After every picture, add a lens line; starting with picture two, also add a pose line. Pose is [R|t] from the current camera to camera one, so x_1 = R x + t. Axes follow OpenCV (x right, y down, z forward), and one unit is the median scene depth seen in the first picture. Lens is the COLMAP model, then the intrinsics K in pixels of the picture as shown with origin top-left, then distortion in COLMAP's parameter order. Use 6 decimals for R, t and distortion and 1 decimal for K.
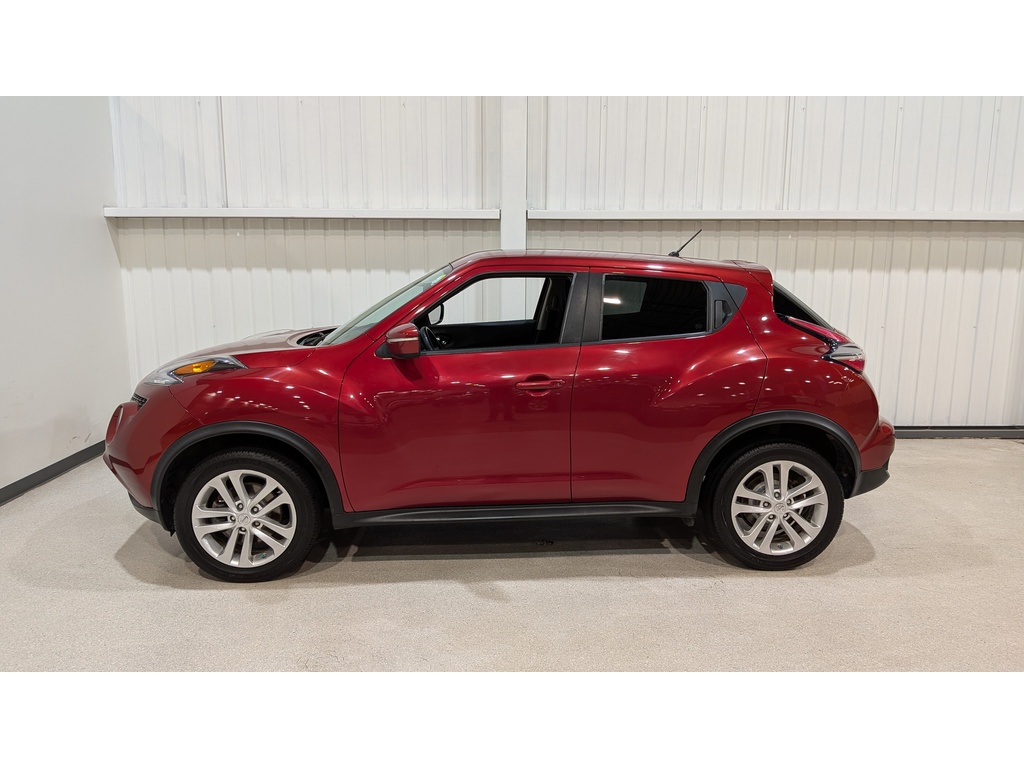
lens RADIAL K [[776.7, 0, 512.0], [0, 776.7, 384.0], [0, 0, 1]] dist [0.097371, -0.175364]
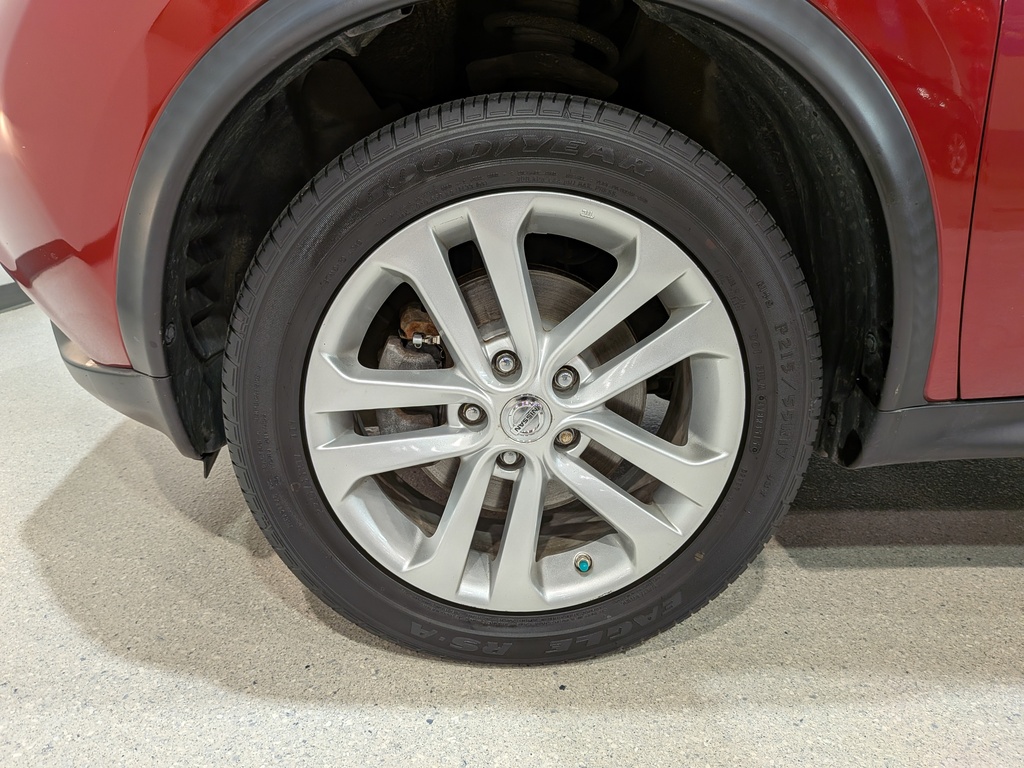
lens RADIAL K [[758.6, 0, 512.0], [0, 758.6, 384.0], [0, 0, 1]] dist [0.099083, -0.190794]
pose [[0.999690, 0.011250, 0.022197, -0.076260], [-0.013758, 0.993116, 0.116325, 0.029520], [-0.020736, -0.116594, 0.992963, 0.168631]]
